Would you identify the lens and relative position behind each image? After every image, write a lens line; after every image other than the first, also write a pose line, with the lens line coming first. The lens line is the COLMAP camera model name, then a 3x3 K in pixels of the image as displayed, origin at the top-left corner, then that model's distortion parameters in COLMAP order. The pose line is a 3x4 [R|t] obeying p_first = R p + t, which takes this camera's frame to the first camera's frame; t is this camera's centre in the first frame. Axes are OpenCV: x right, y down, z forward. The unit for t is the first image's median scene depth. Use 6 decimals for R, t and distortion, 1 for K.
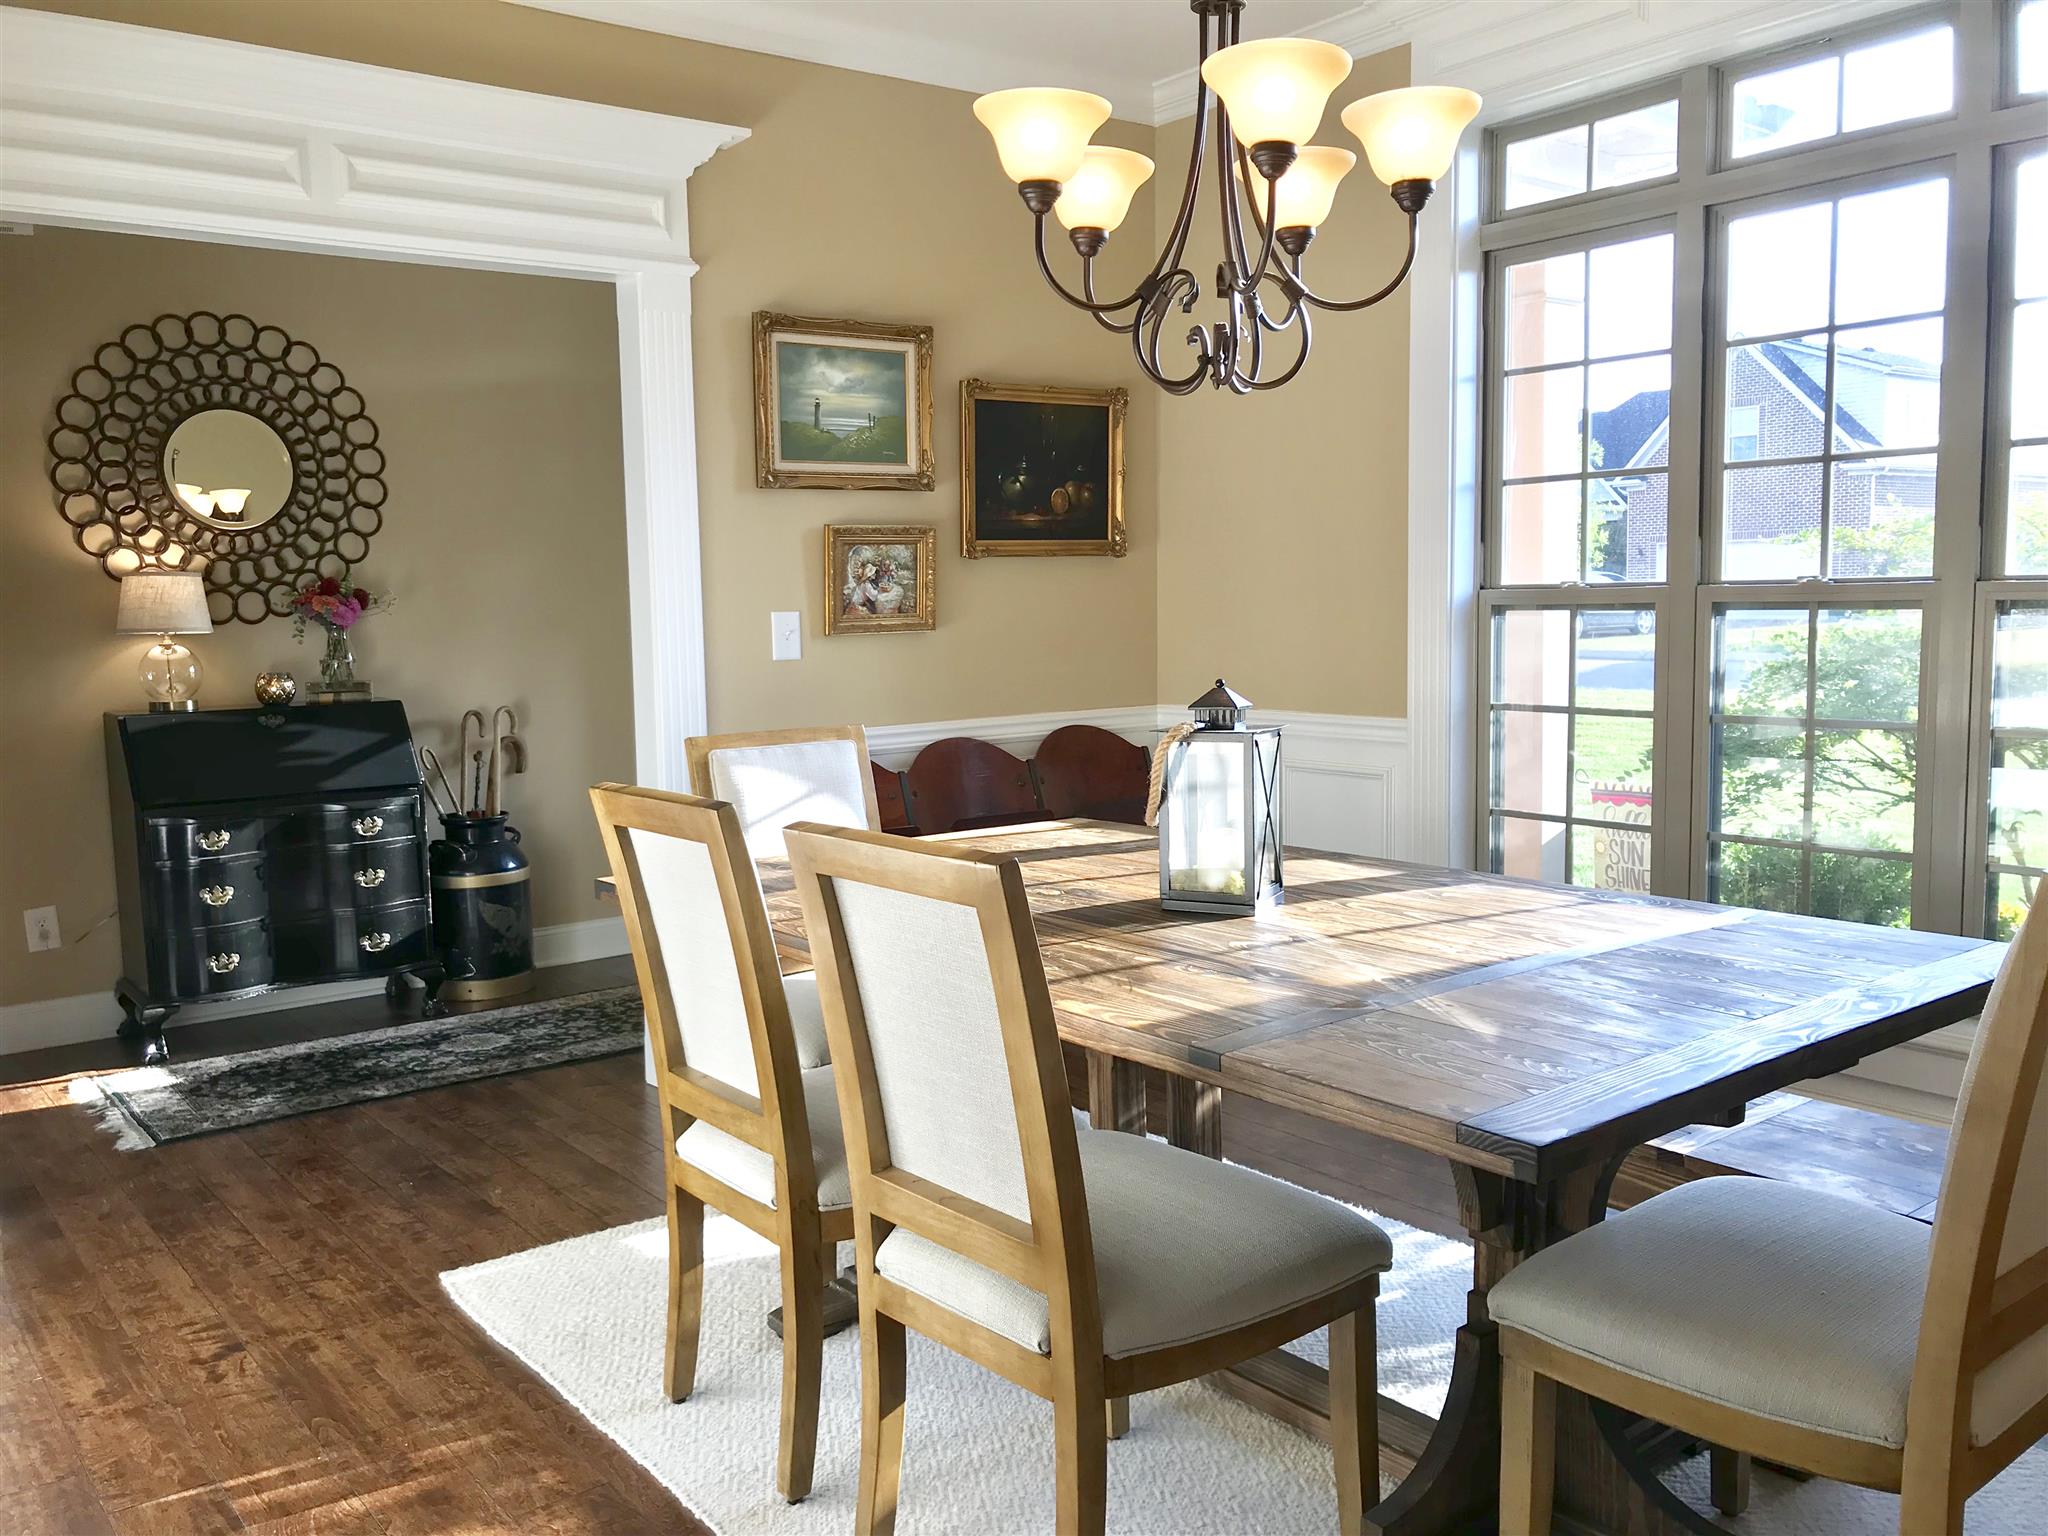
lens RADIAL K [[1639.3, 0, 1024.0], [0, 1639.3, 768.0], [0, 0, 1]] dist [-0.003004, -0.004591]
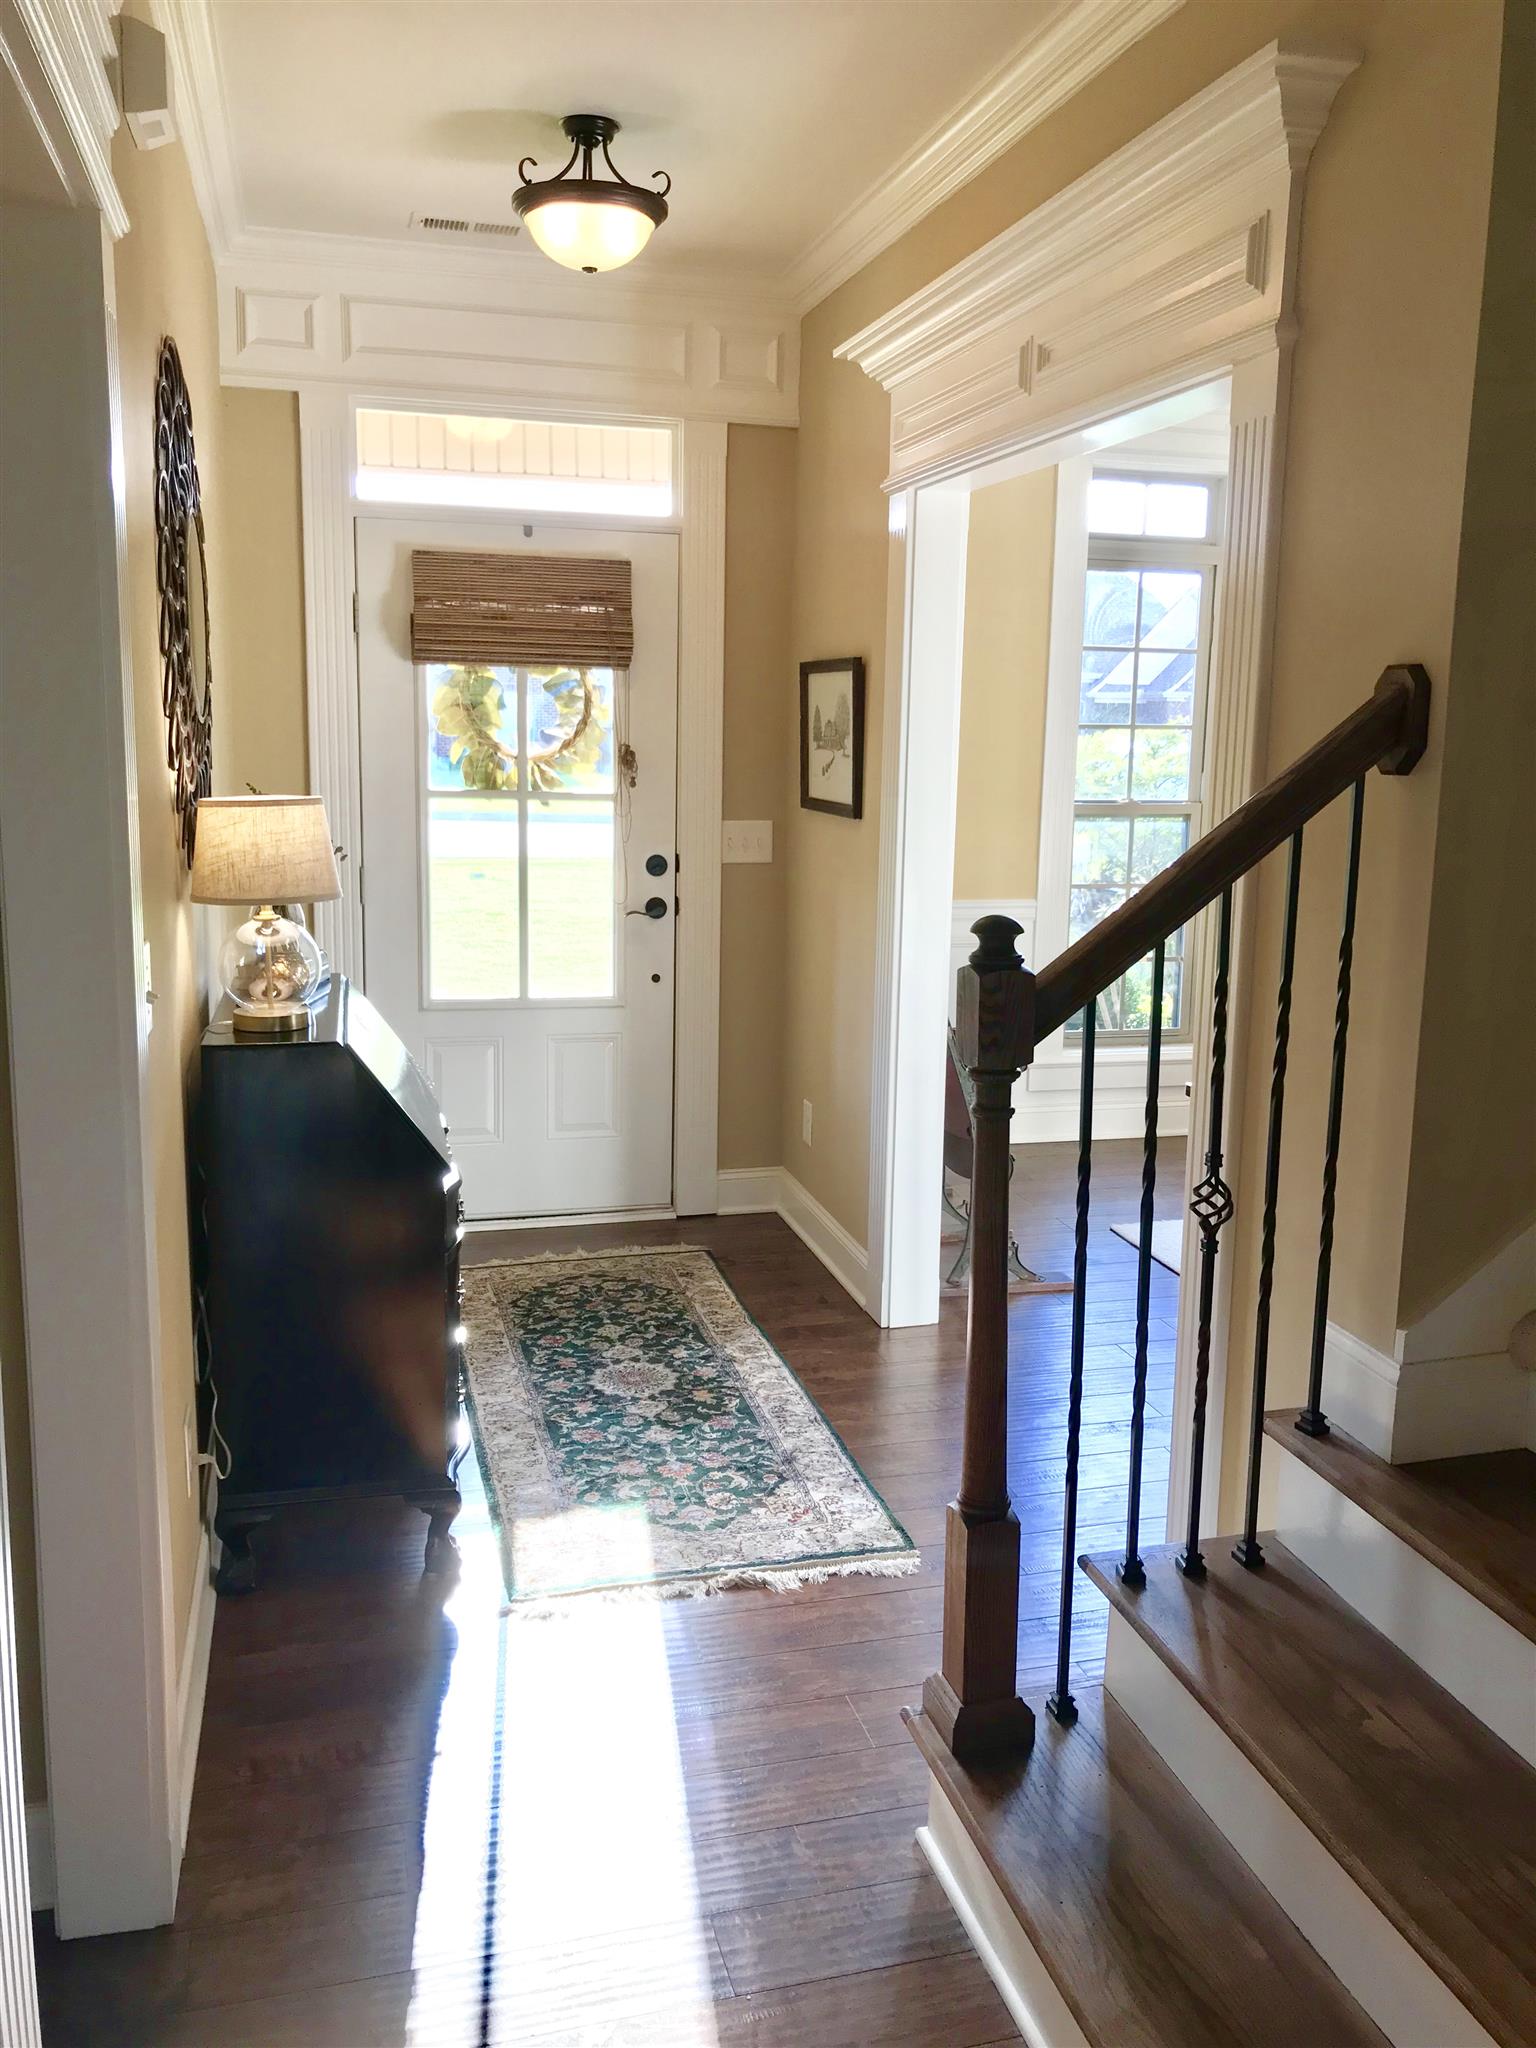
lens RADIAL K [[1639.3, 0, 768.0], [0, 1639.3, 1024.0], [0, 0, 1]] dist [-0.003004, -0.004591]
pose [[0.384966, -0.131039, 0.913581, -1.056947], [0.051267, 0.991377, 0.120594, -0.105892], [-0.921506, 0.000412, 0.388364, 0.634339]]
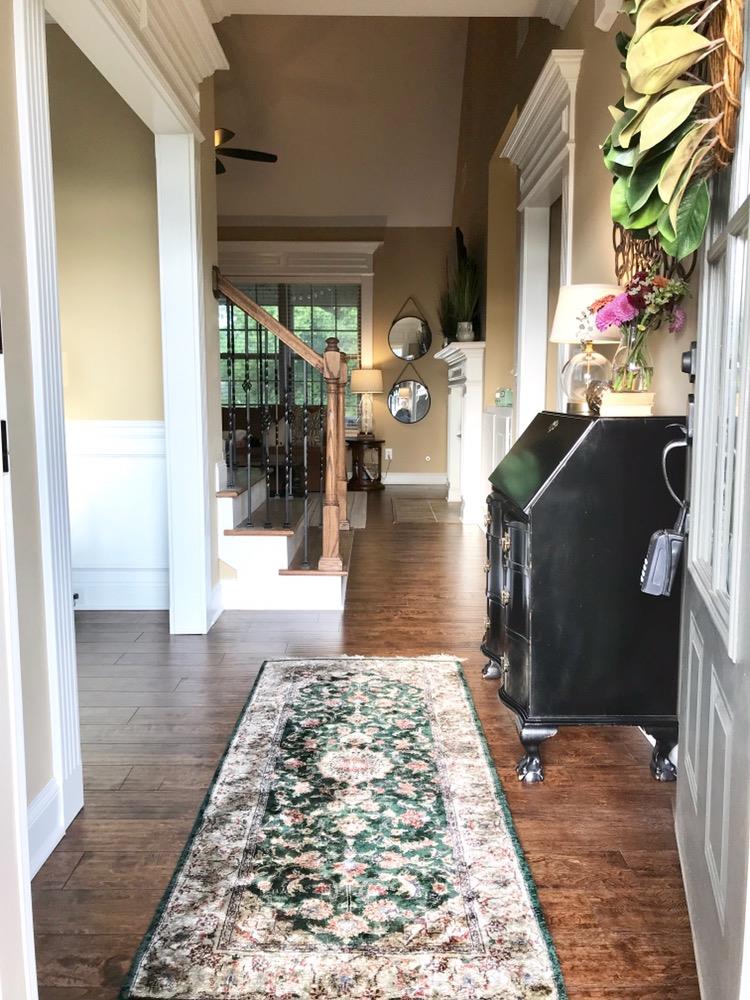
lens RADIAL K [[800.5, 0, 375.0], [0, 800.5, 500.0], [0, 0, 1]] dist [-0.003004, -0.004591]
pose [[-0.609434, 0.126659, -0.782654, 0.010840], [-0.062498, 0.976410, 0.206681, -0.087991], [0.790369, 0.174873, -0.587142, 1.290010]]
